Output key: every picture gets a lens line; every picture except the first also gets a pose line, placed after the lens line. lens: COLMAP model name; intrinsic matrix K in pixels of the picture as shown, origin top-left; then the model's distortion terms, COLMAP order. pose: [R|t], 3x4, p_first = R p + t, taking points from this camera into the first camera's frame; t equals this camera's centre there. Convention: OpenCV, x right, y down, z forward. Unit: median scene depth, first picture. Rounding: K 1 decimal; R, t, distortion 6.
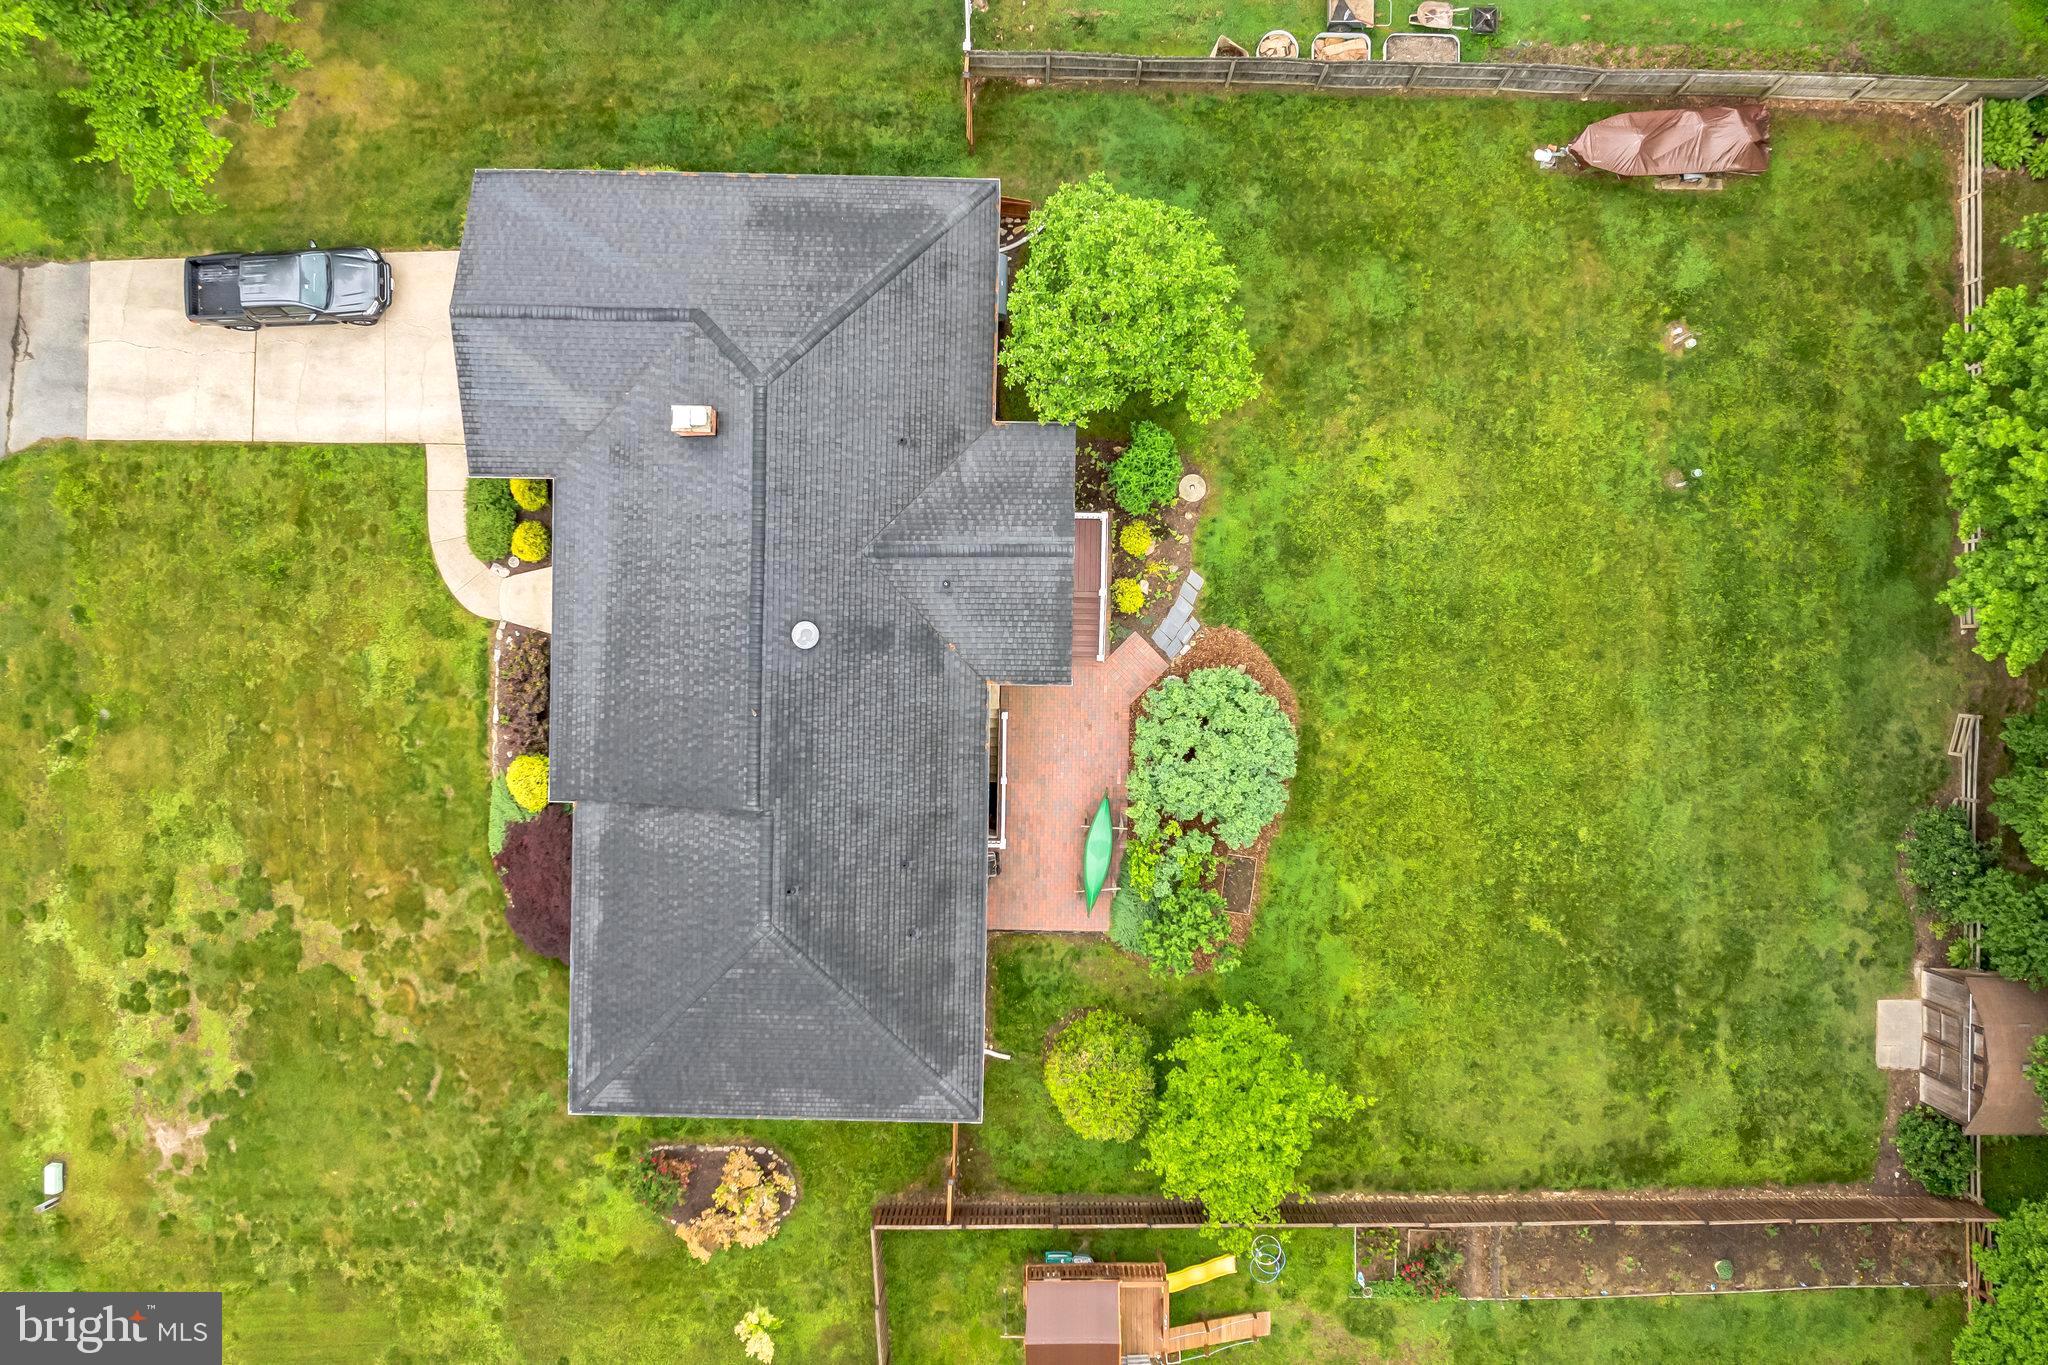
lens RADIAL K [[1707.4, 0, 1031.5], [0, 1707.4, 685.3], [0, 0, 1]] dist [-0.024381, -0.004880]
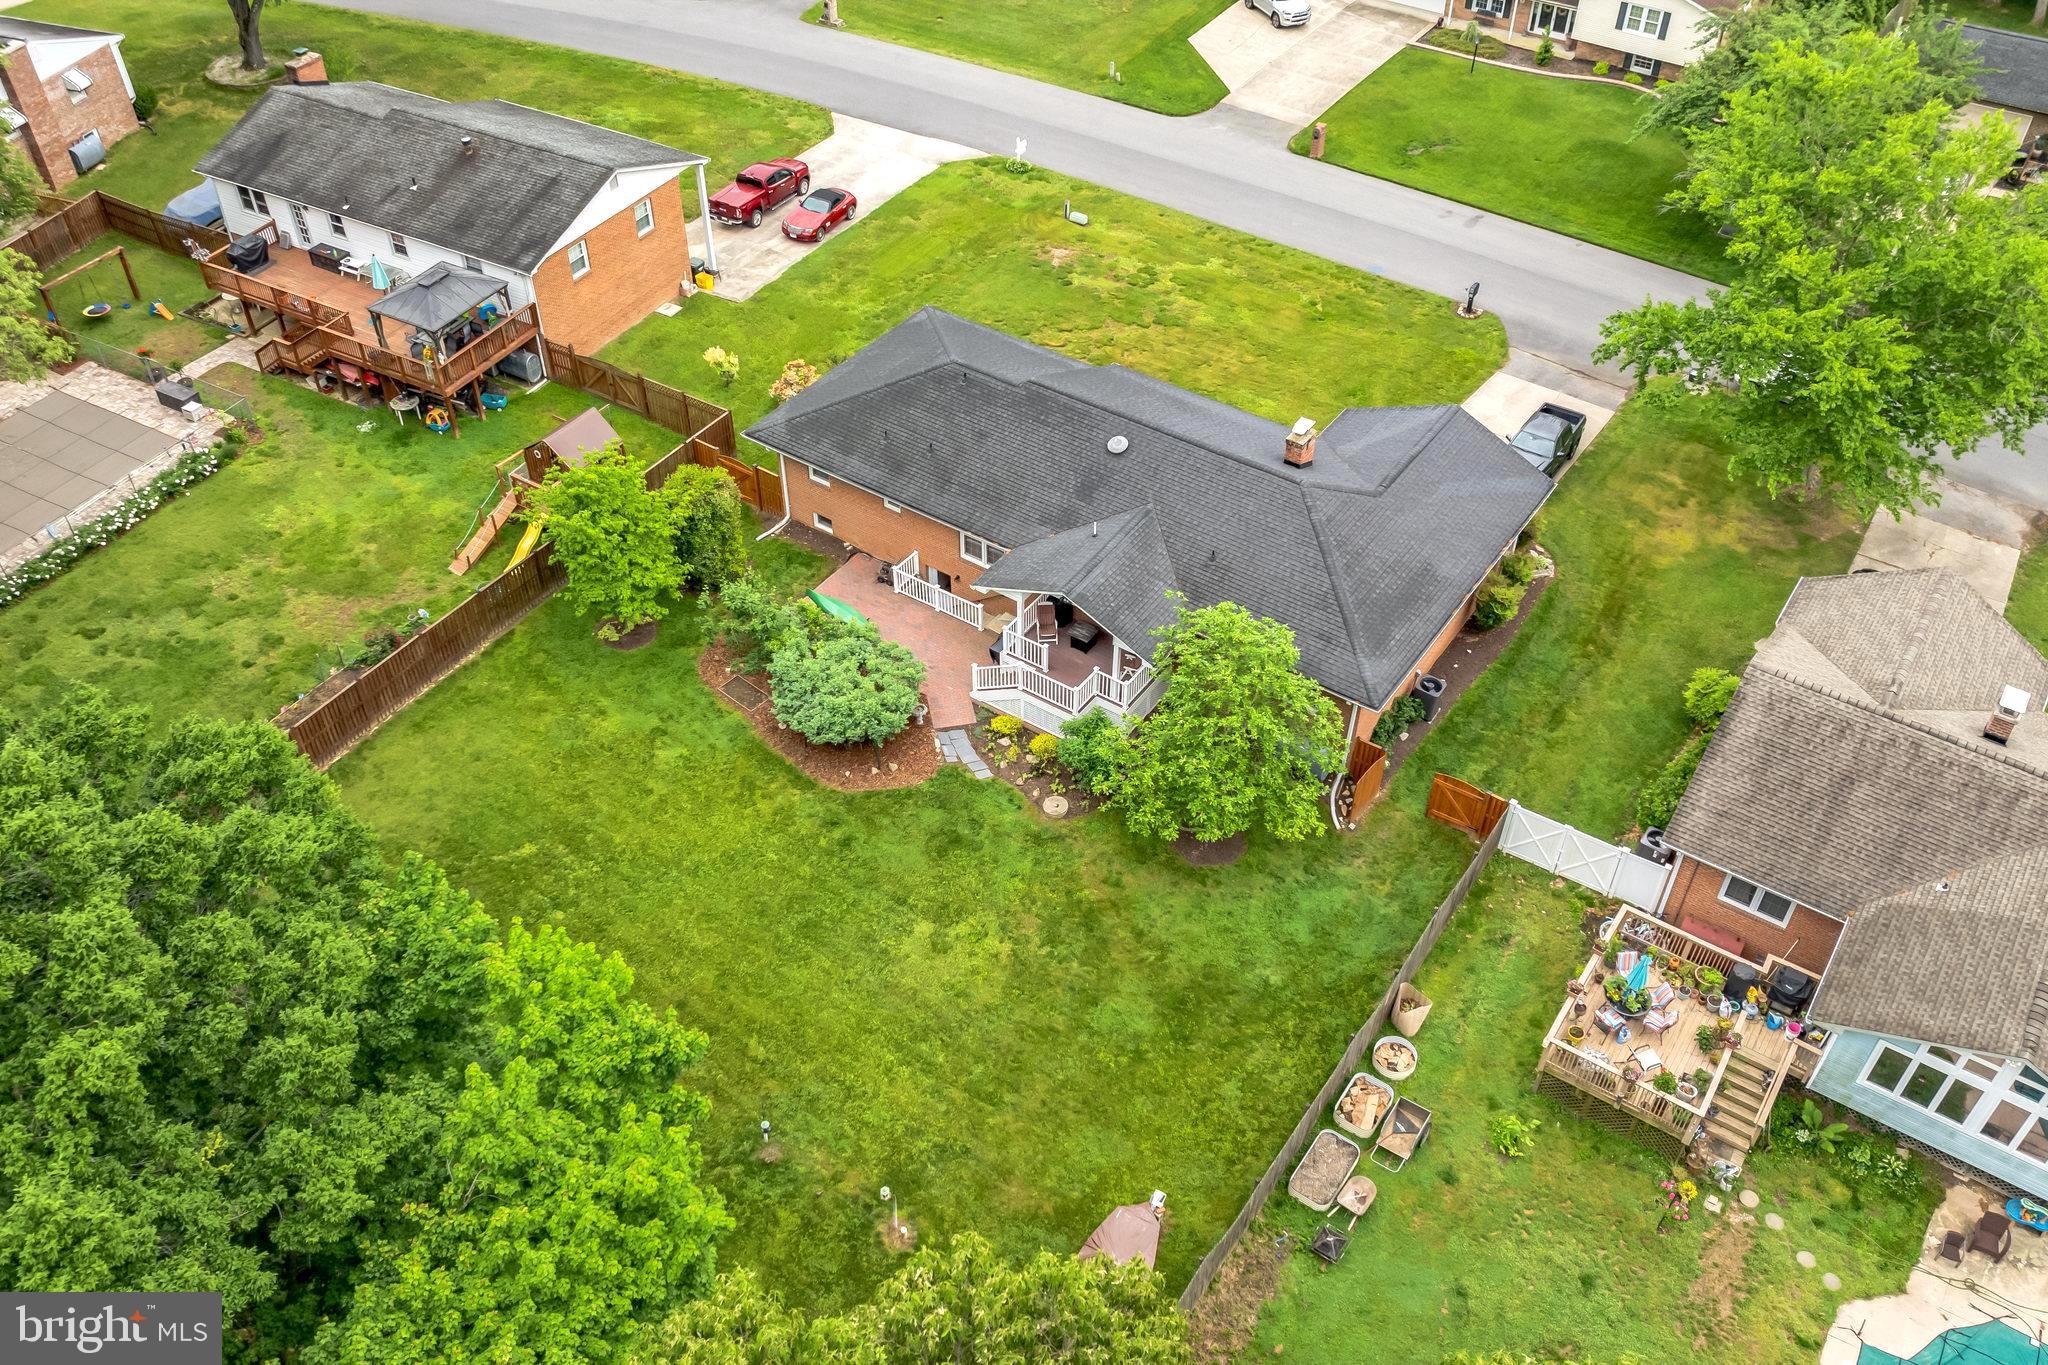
lens RADIAL K [[1707.4, 0, 1031.5], [0, 1707.4, 685.3], [0, 0, 1]] dist [-0.024381, -0.004880]
pose [[-0.550048, 0.566446, -0.613667, 0.717044], [-0.834958, -0.388053, 0.390205, -0.491332], [-0.017106, 0.727017, 0.686406, 0.204316]]
